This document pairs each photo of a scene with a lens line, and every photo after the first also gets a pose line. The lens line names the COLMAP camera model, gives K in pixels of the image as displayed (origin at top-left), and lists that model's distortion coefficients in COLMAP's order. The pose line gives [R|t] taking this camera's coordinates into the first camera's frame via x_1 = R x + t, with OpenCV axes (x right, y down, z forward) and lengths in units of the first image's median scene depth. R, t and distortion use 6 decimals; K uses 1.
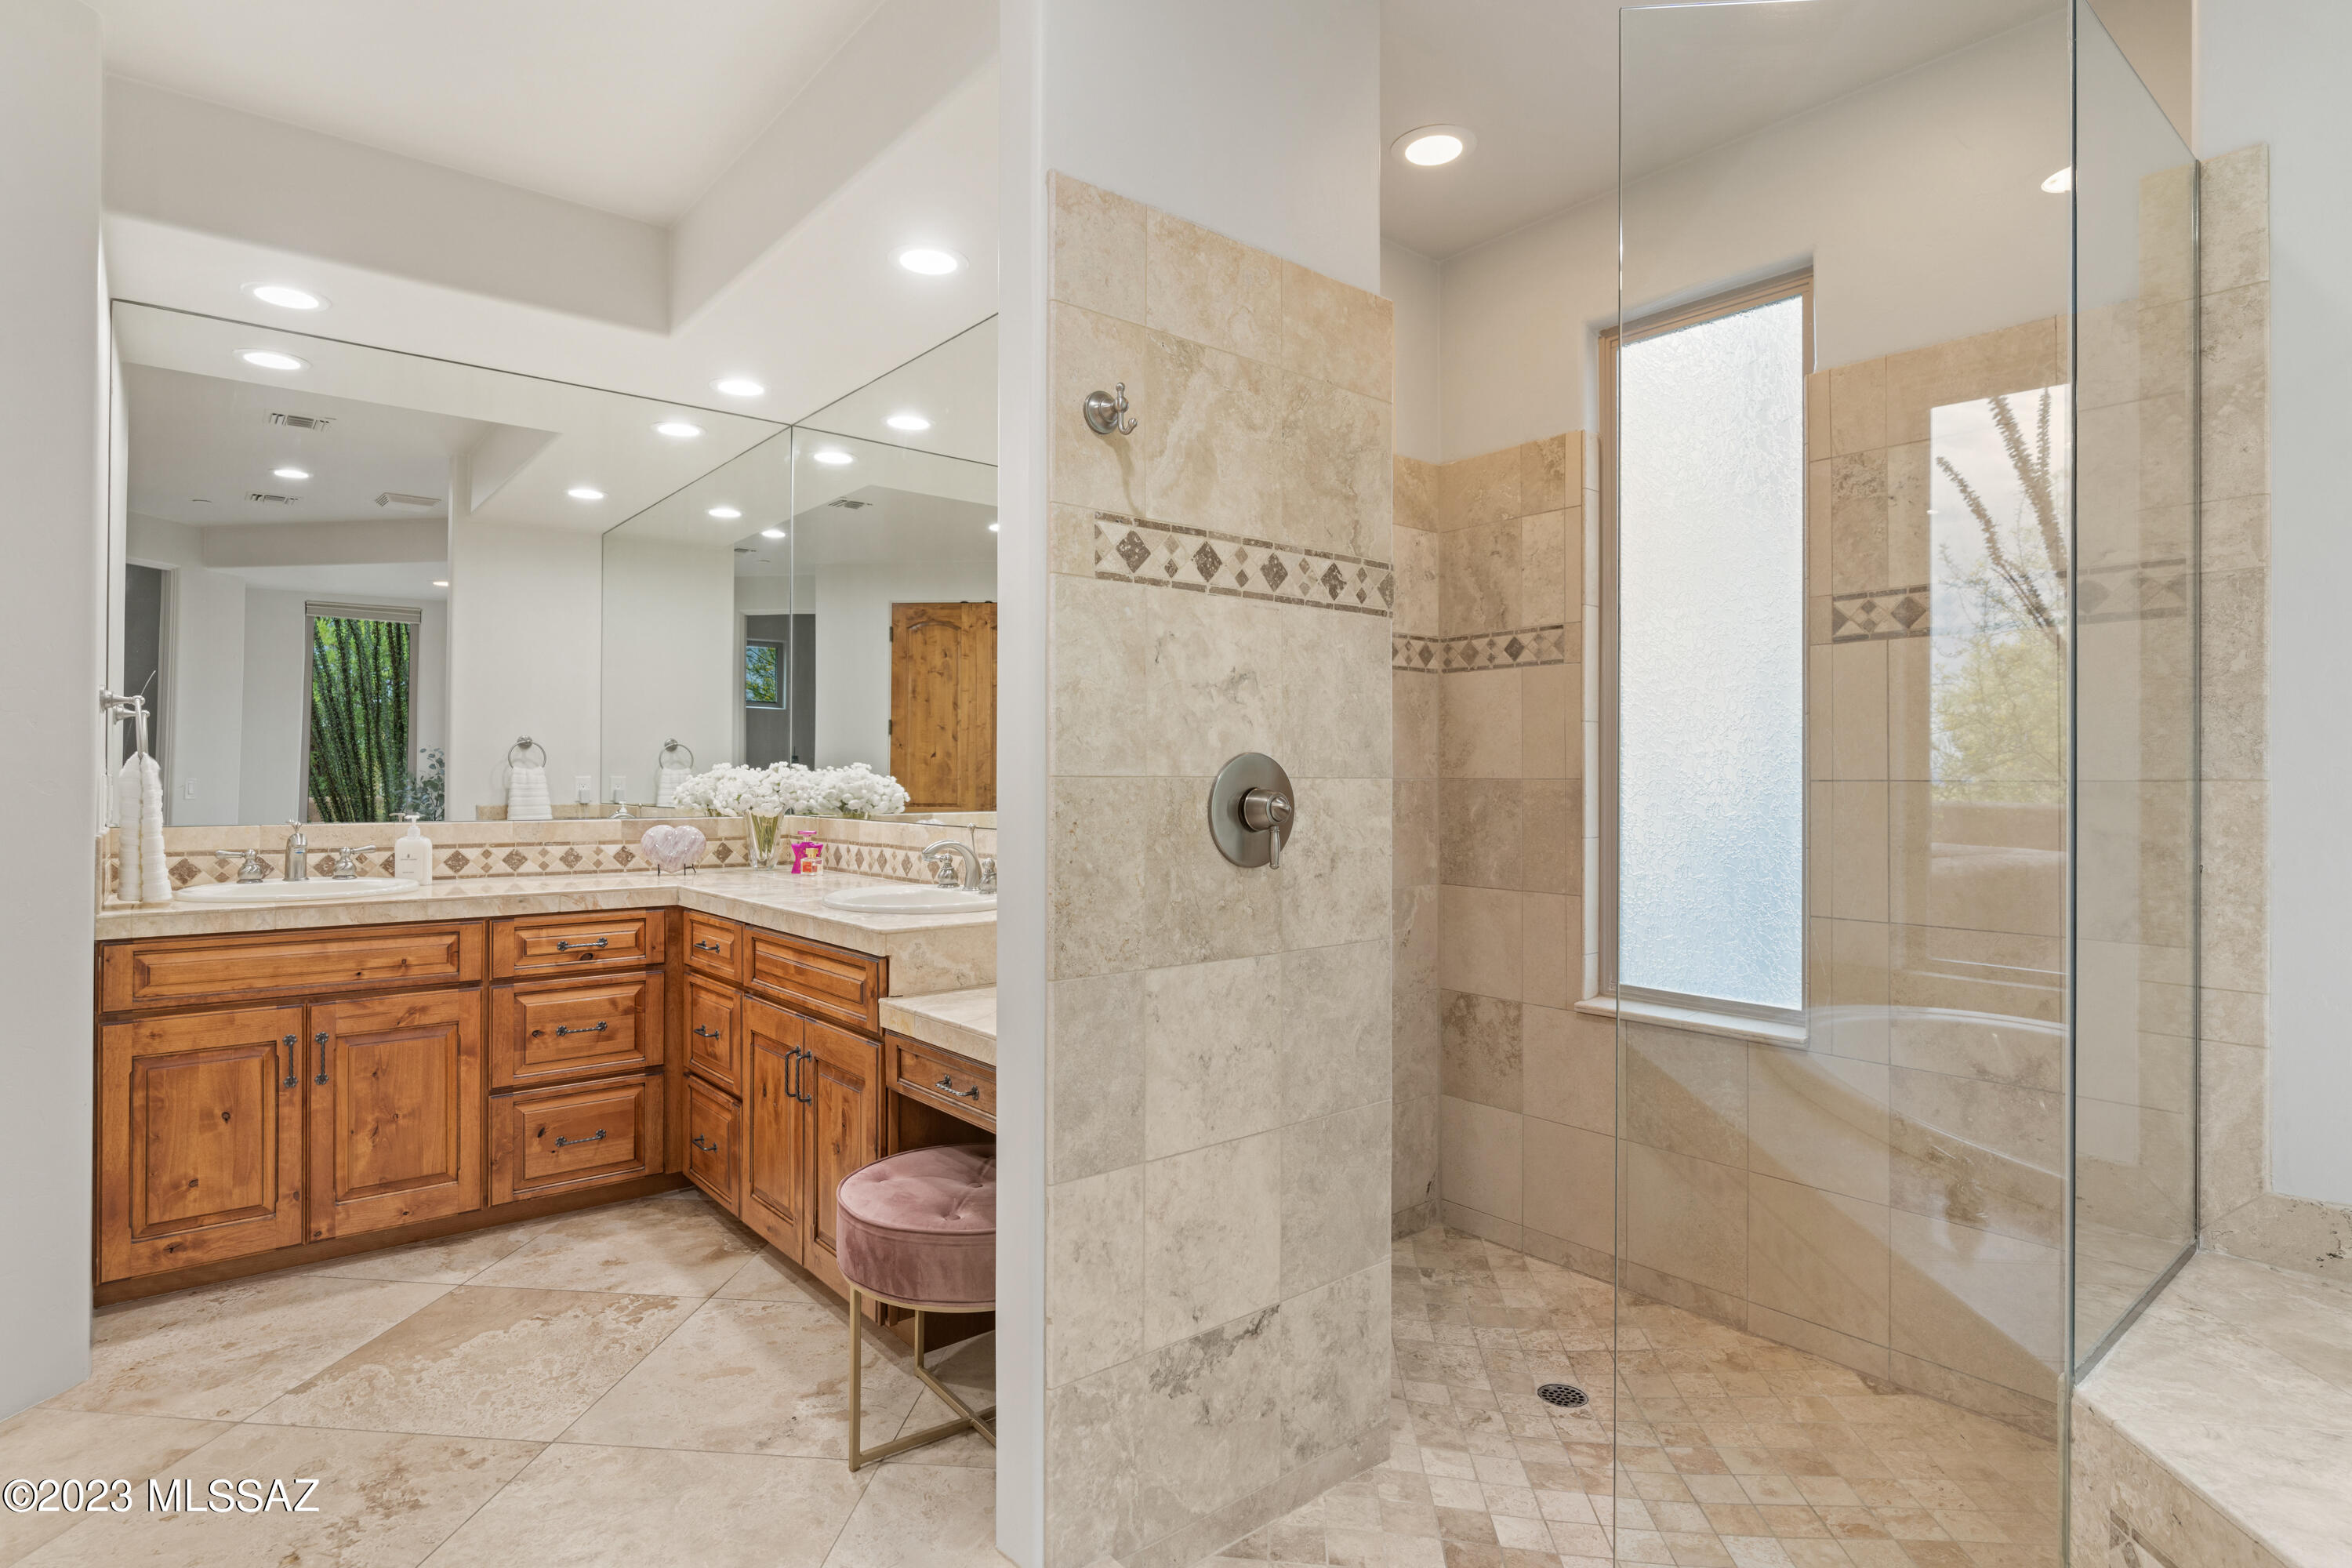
lens RADIAL K [[1177.4, 0, 1176.0], [0, 1177.4, 784.0], [0, 0, 1]] dist [0.003253, 0.000043]
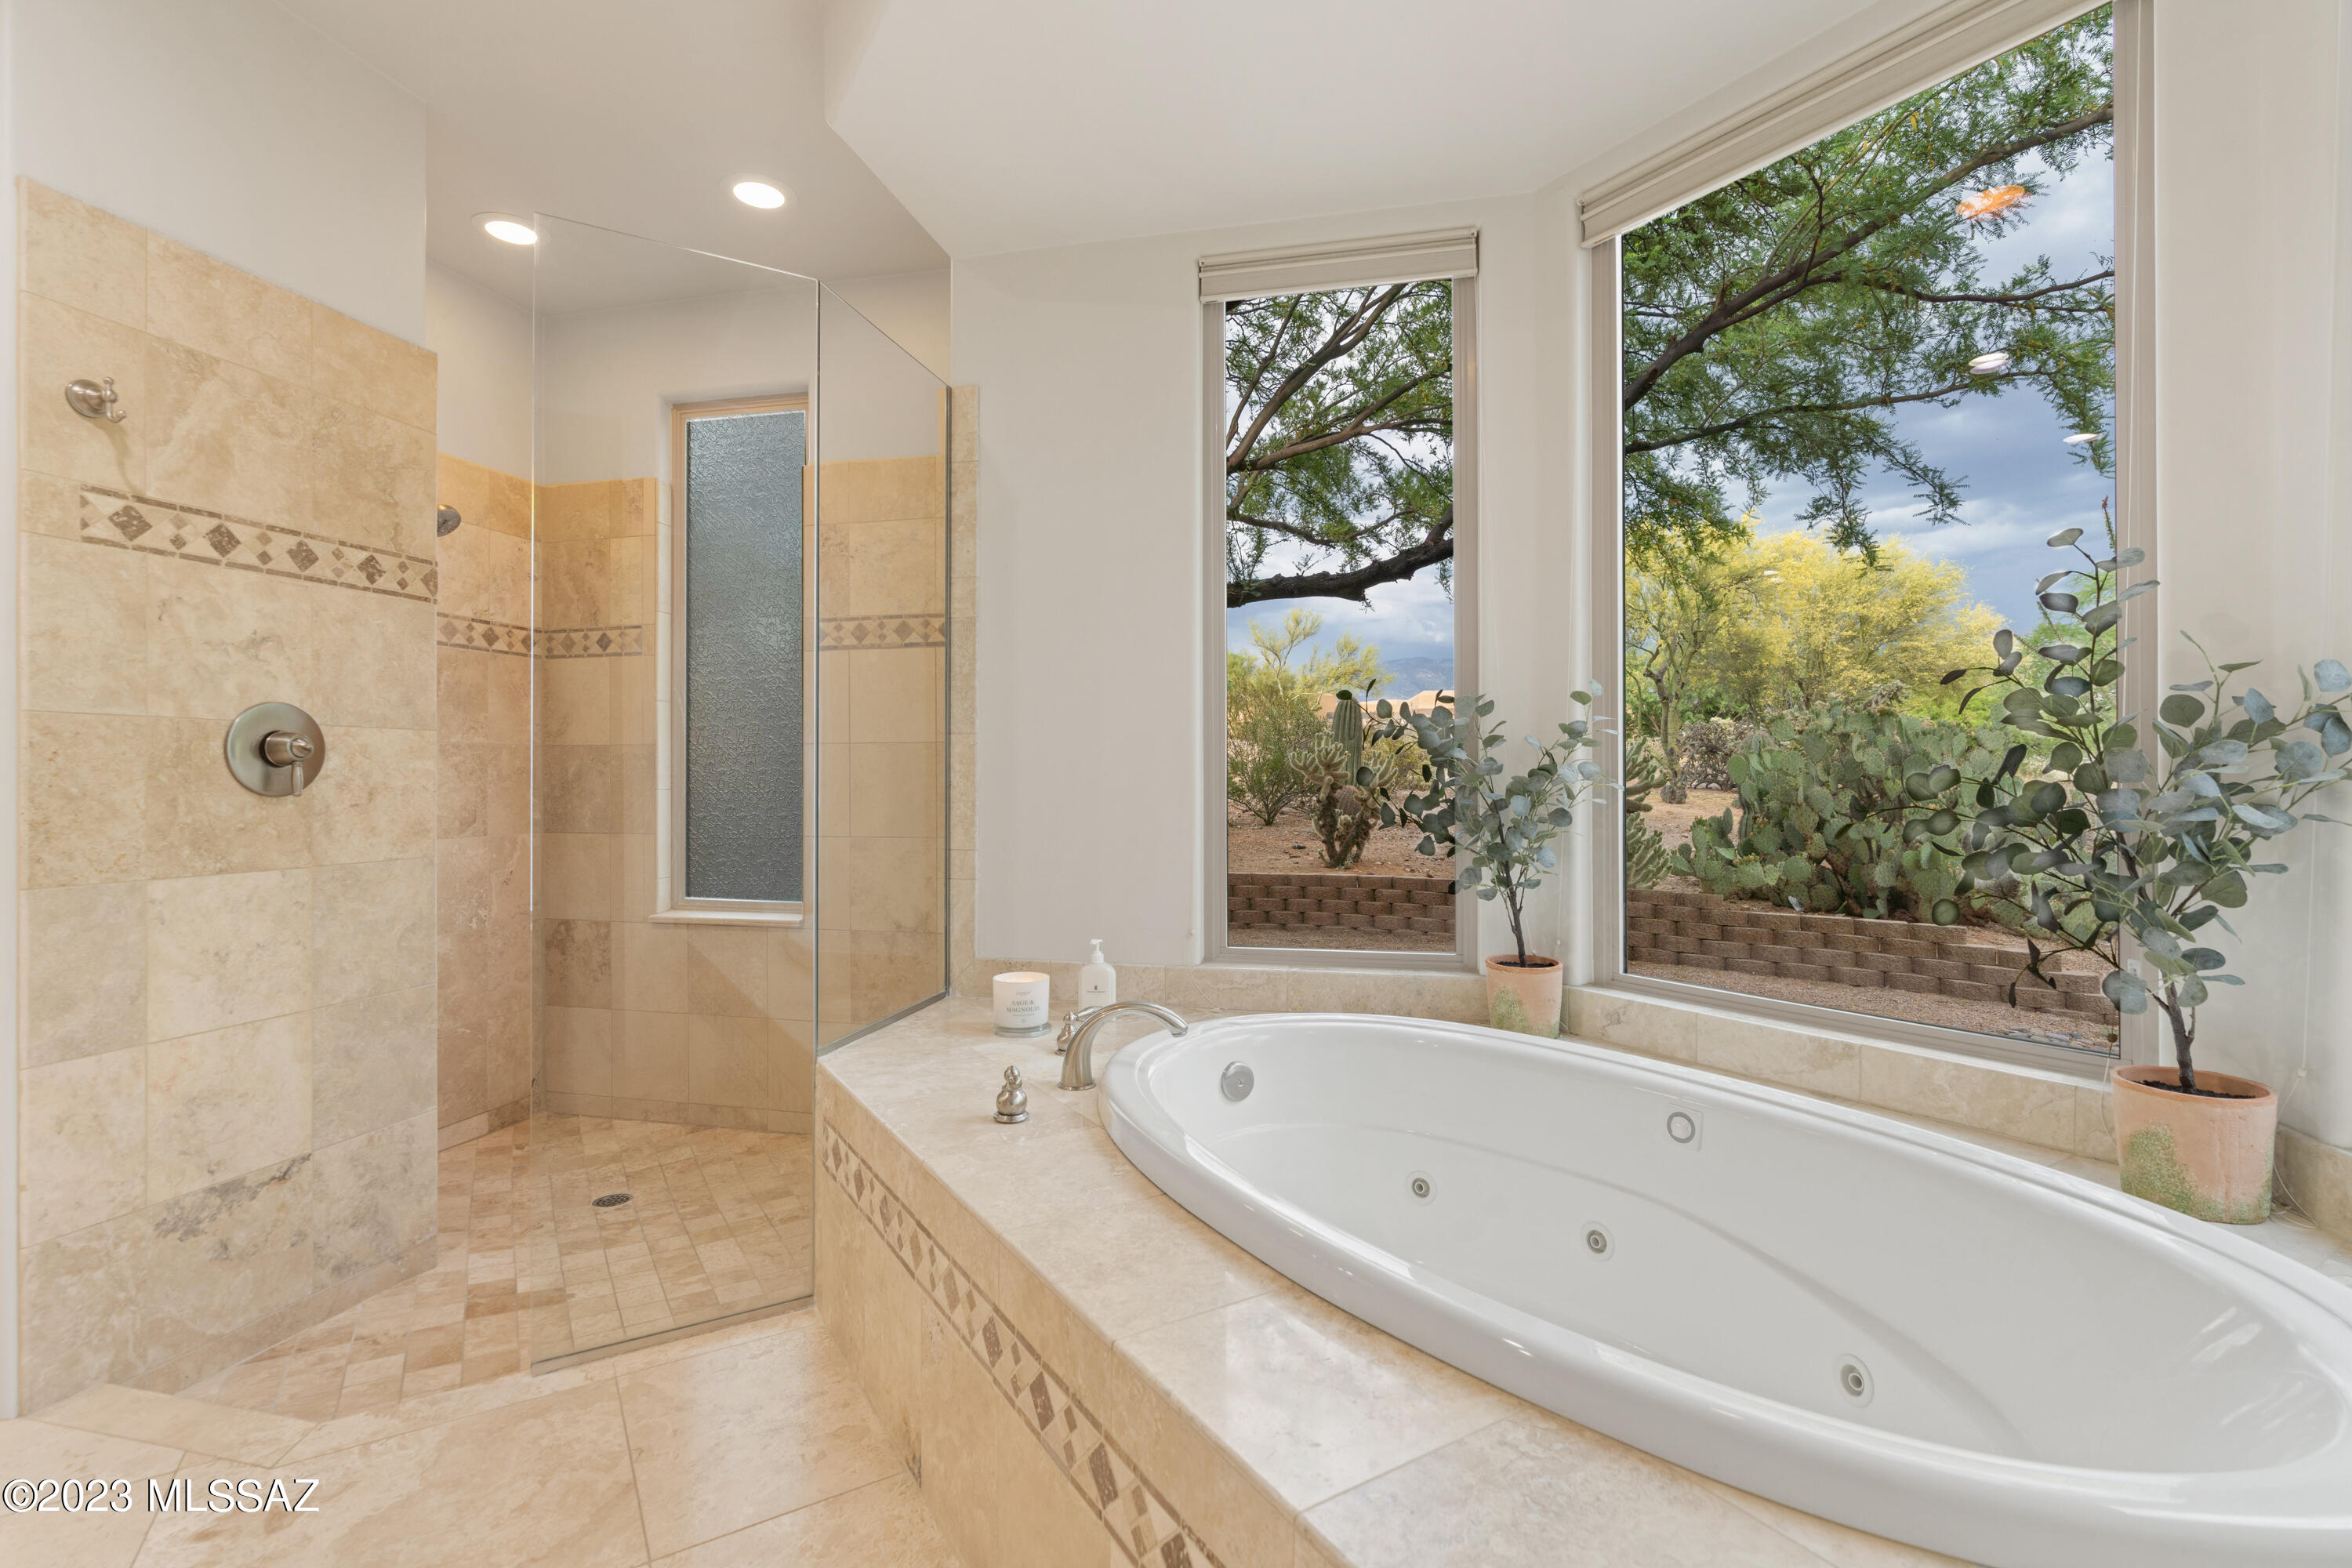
lens RADIAL K [[1068.9, 0, 1176.0], [0, 1068.9, 784.0], [0, 0, 1]] dist [-0.003478, 0.002485]
pose [[0.807348, -0.006483, 0.590039, 0.161593], [0.008454, 0.999964, -0.000580, 0.065444], [-0.590014, 0.005456, 0.807374, -0.430939]]
